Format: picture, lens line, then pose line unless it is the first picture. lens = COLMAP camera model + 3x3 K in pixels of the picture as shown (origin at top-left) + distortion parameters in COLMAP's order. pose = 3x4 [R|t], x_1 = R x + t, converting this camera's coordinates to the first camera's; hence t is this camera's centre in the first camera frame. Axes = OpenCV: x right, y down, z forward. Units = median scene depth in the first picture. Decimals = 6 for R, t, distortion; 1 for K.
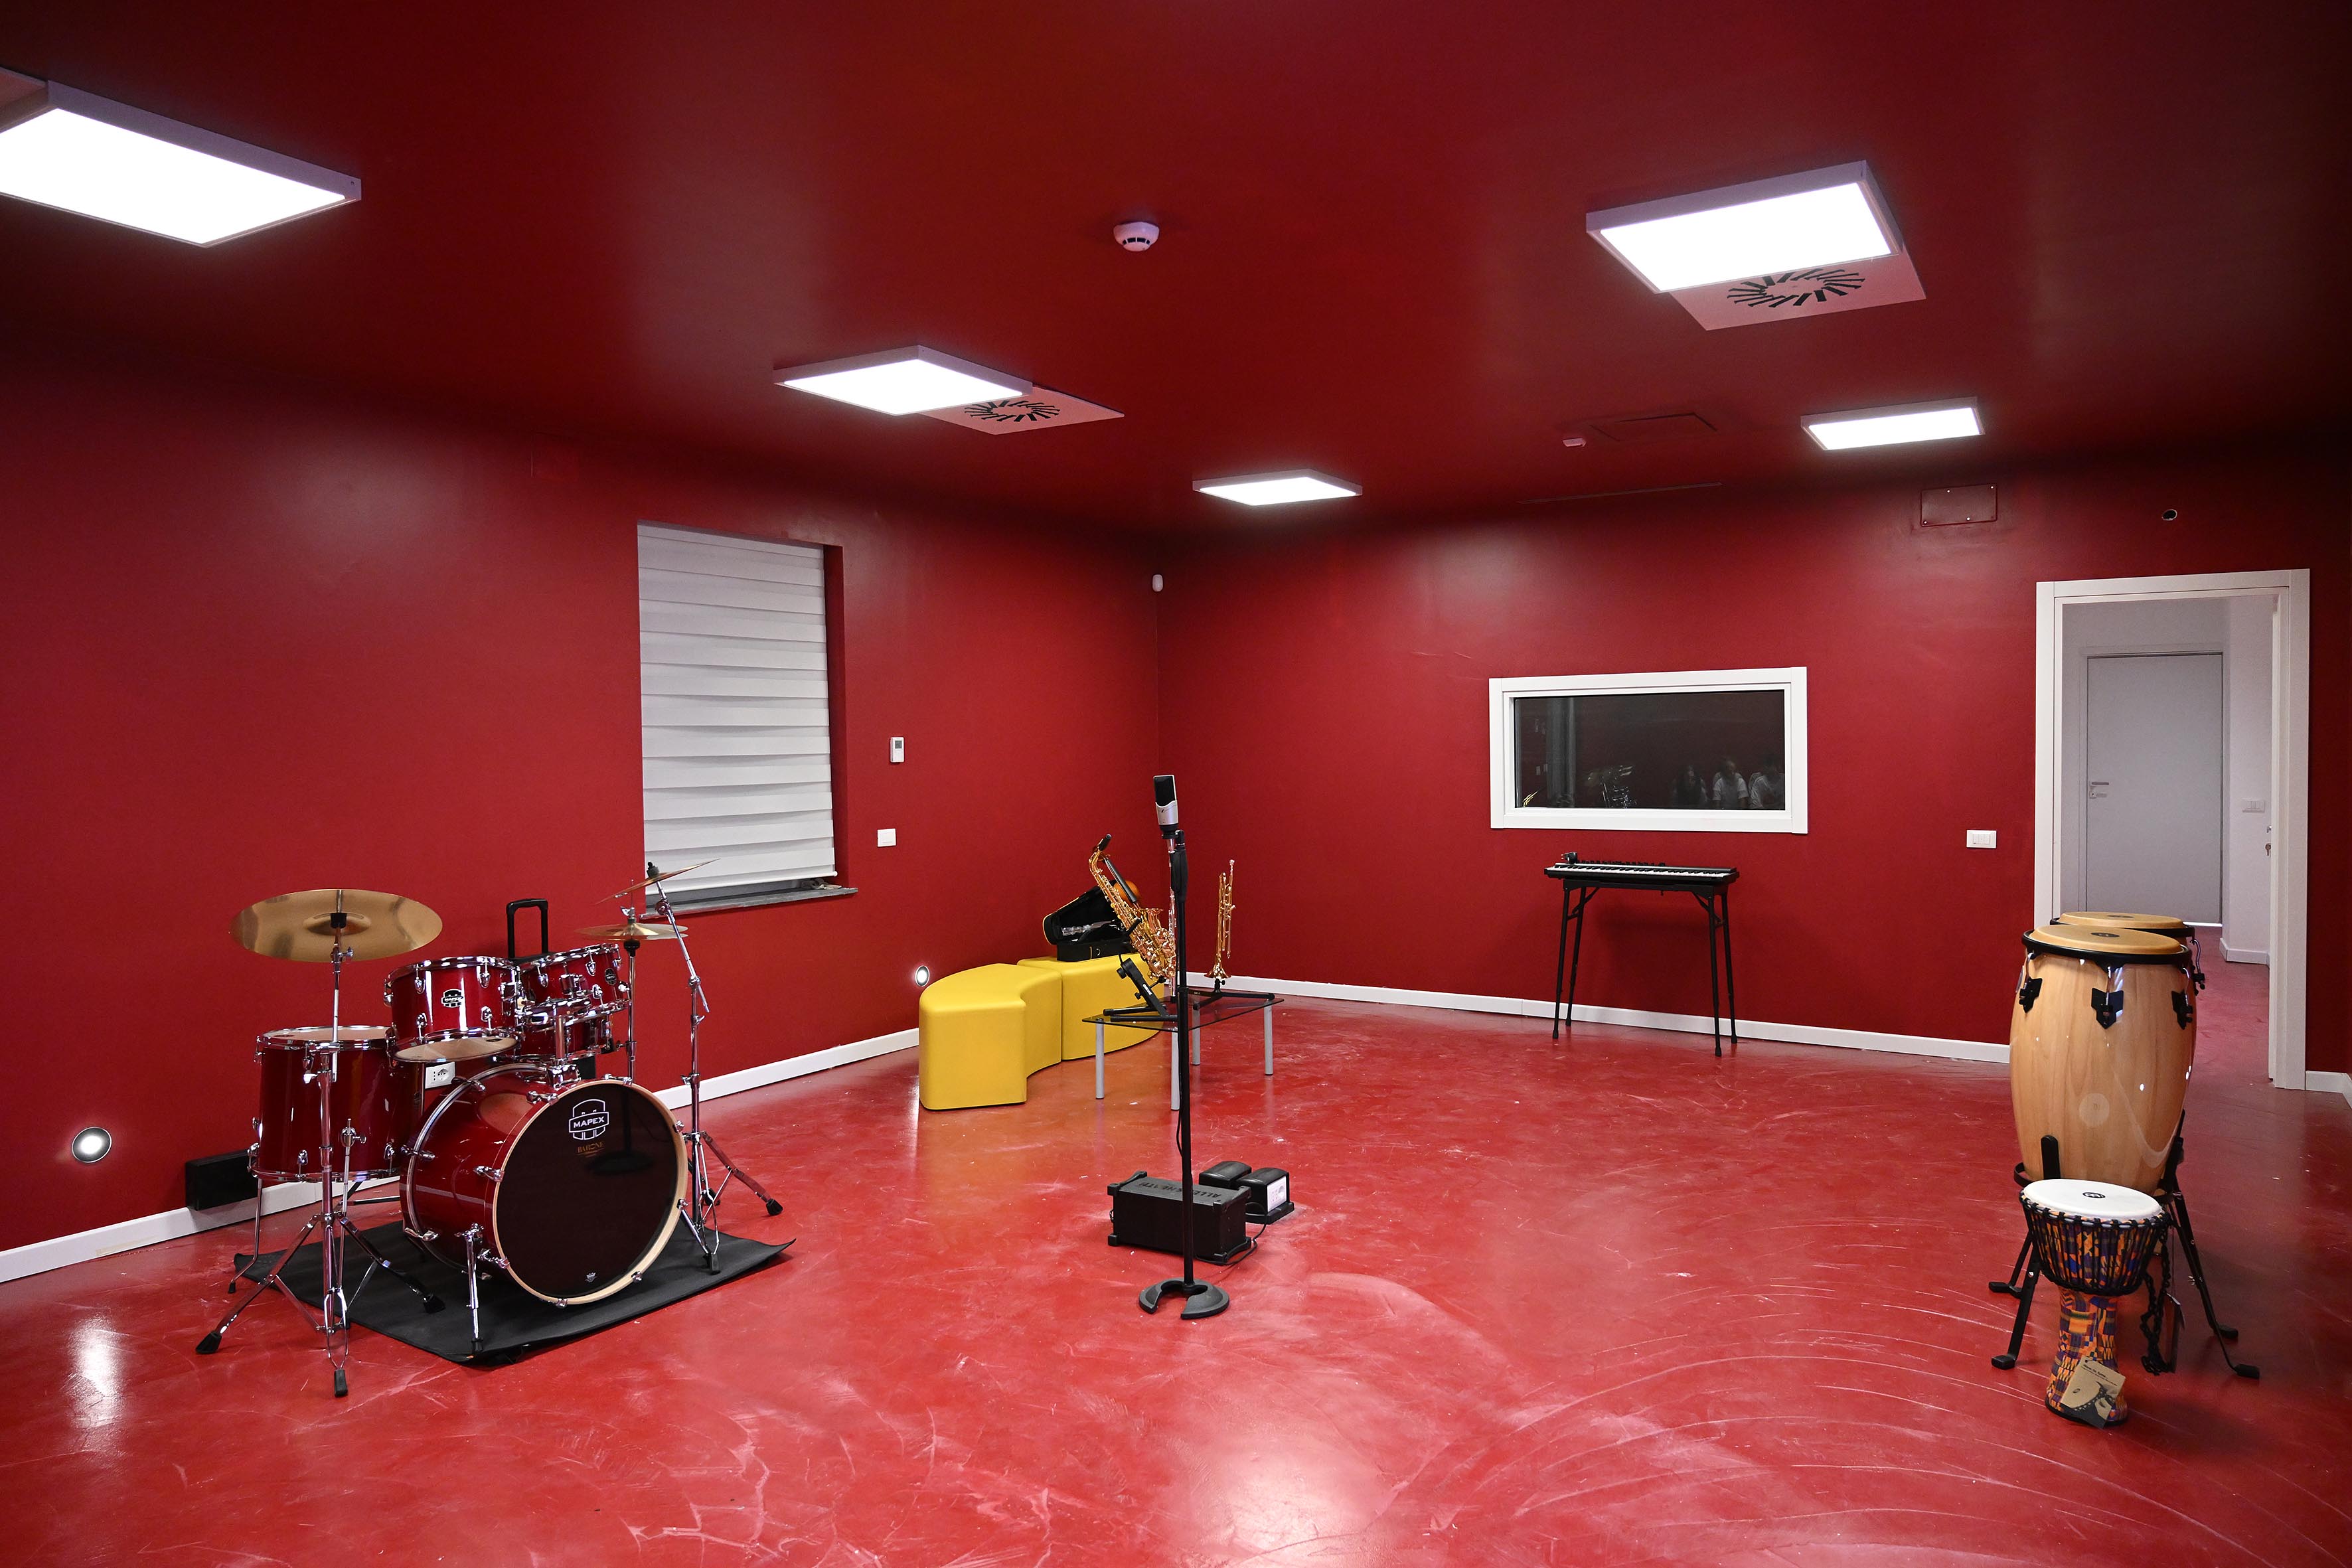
lens RADIAL K [[1546.5, 0, 1176.0], [0, 1546.5, 784.0], [0, 0, 1]] dist [0.082145, 0.000704]
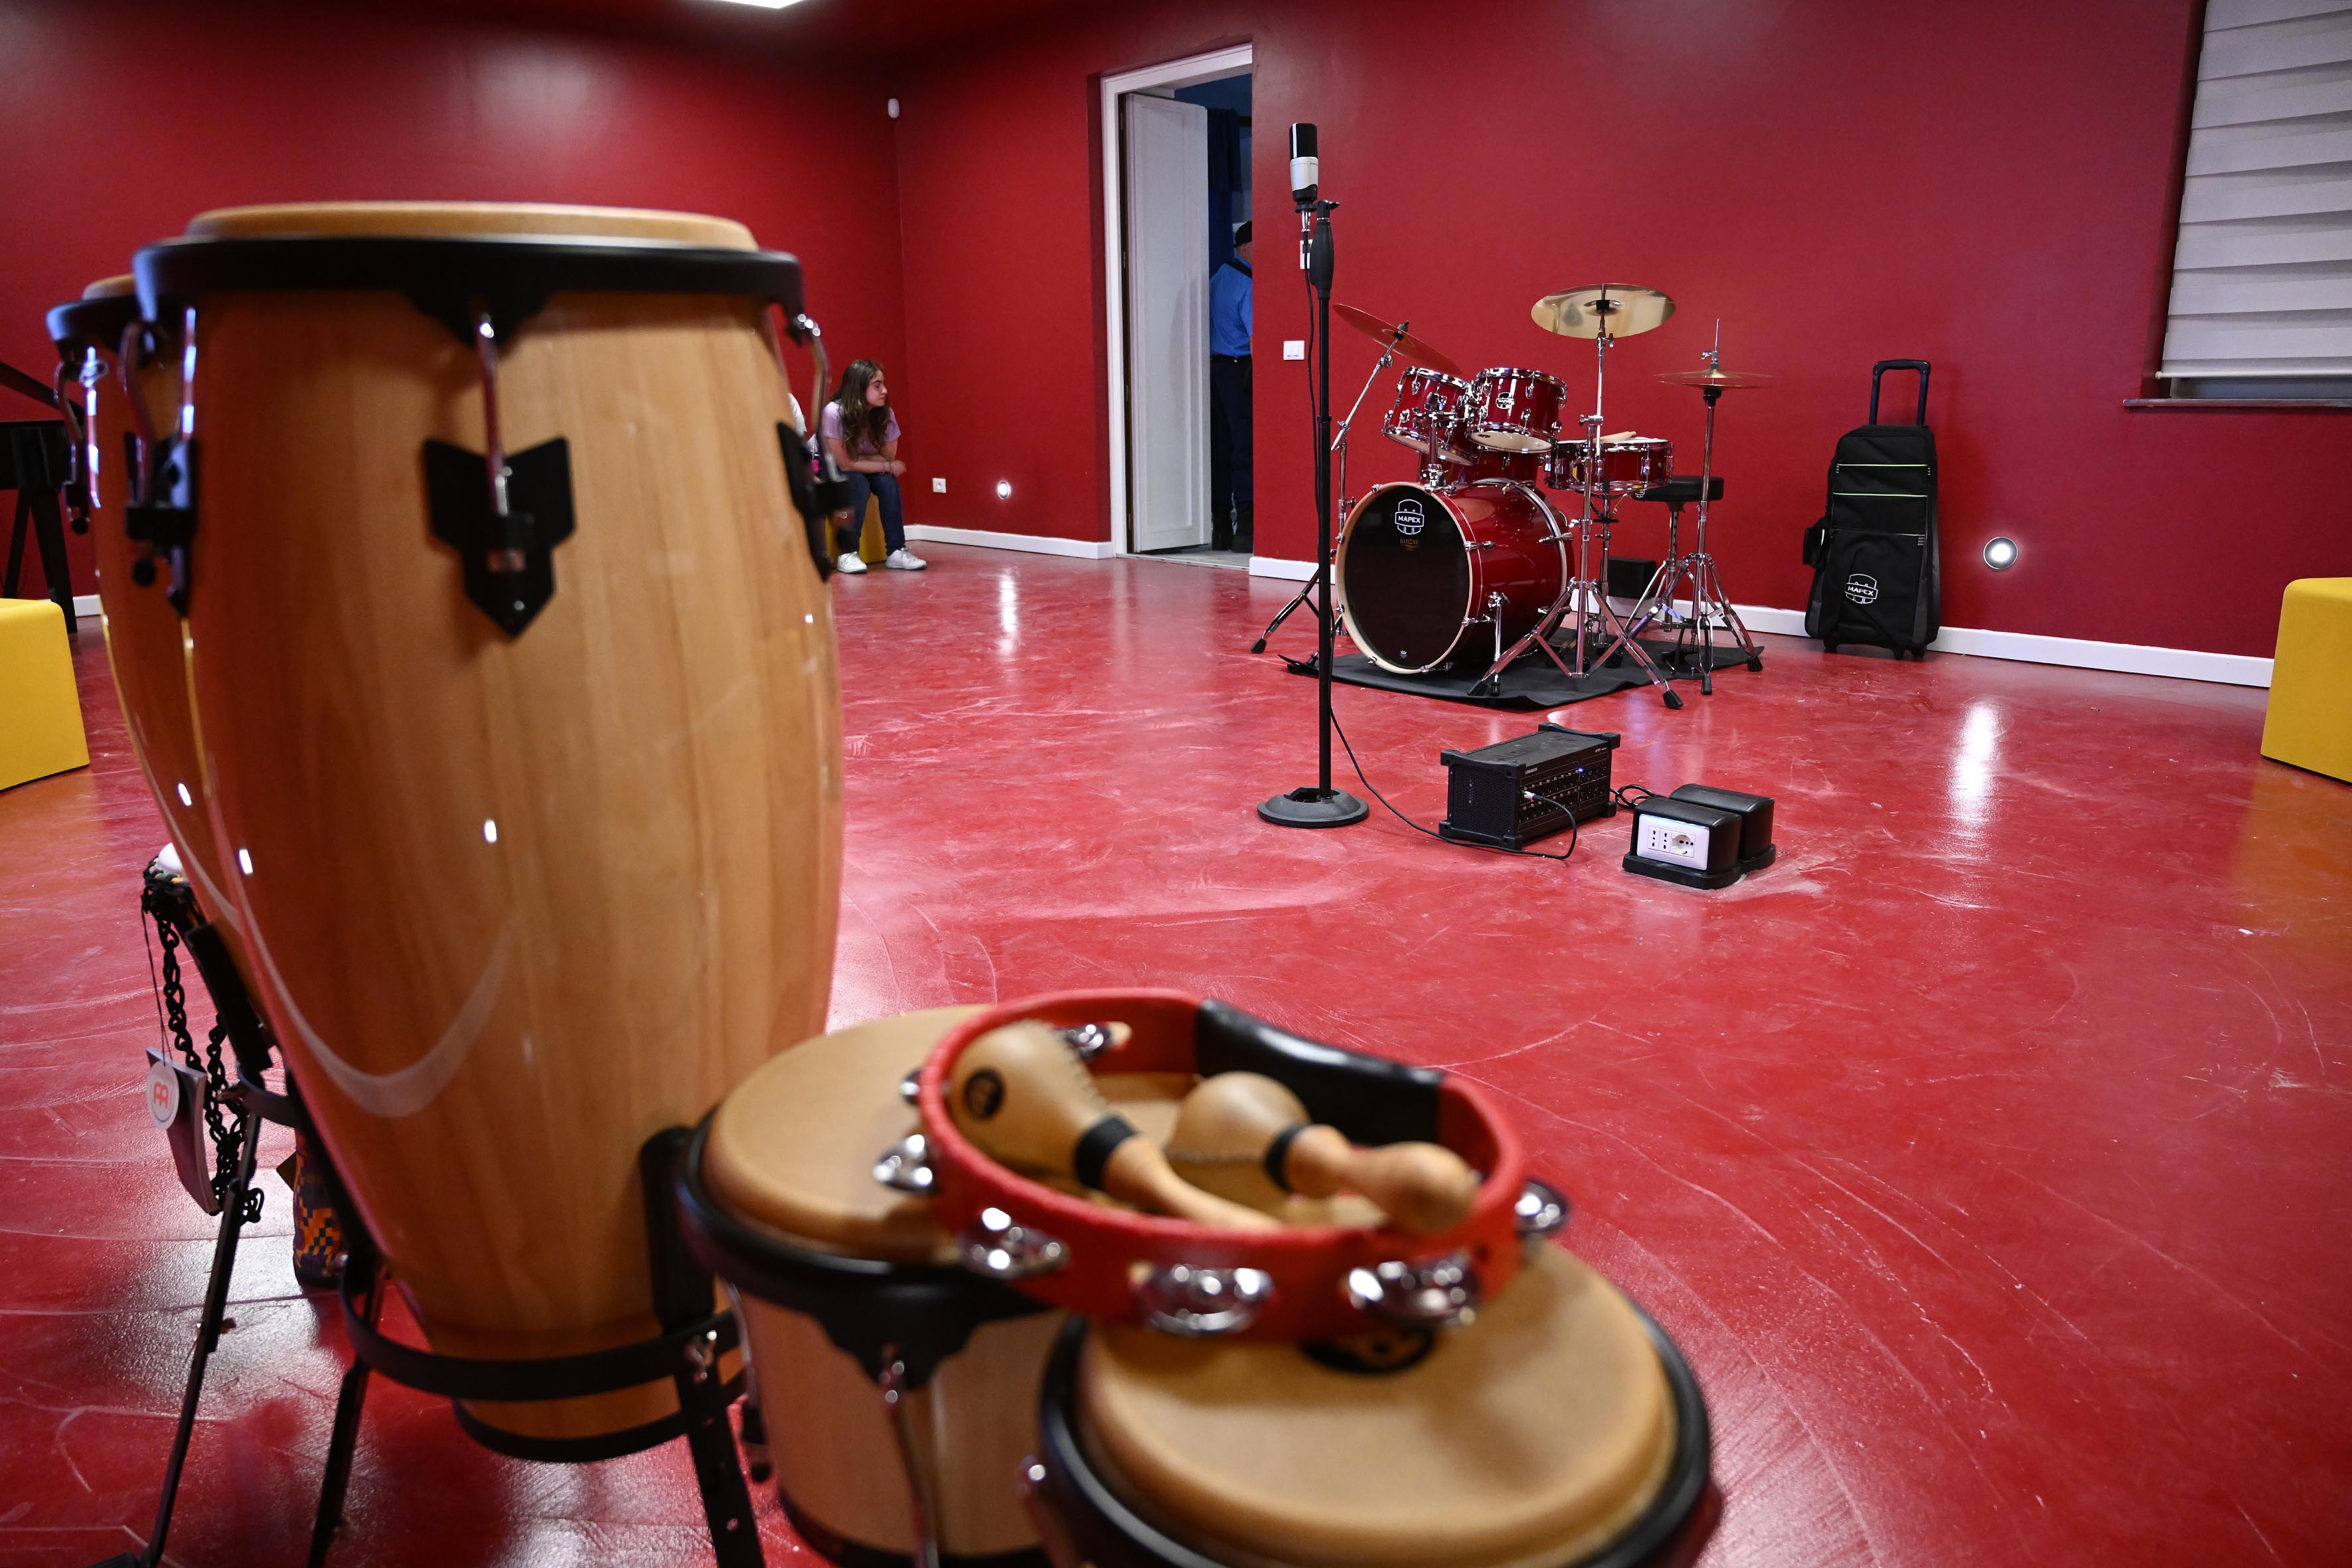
lens RADIAL K [[1627.0, 0, 1176.0], [0, 1627.0, 784.0], [0, 0, 1]] dist [0.010622, 0.001952]
pose [[-0.306028, 0.219011, -0.926488, 0.760389], [-0.020678, 0.971420, 0.236463, 0.120695], [0.951798, 0.091522, -0.292753, 1.138198]]
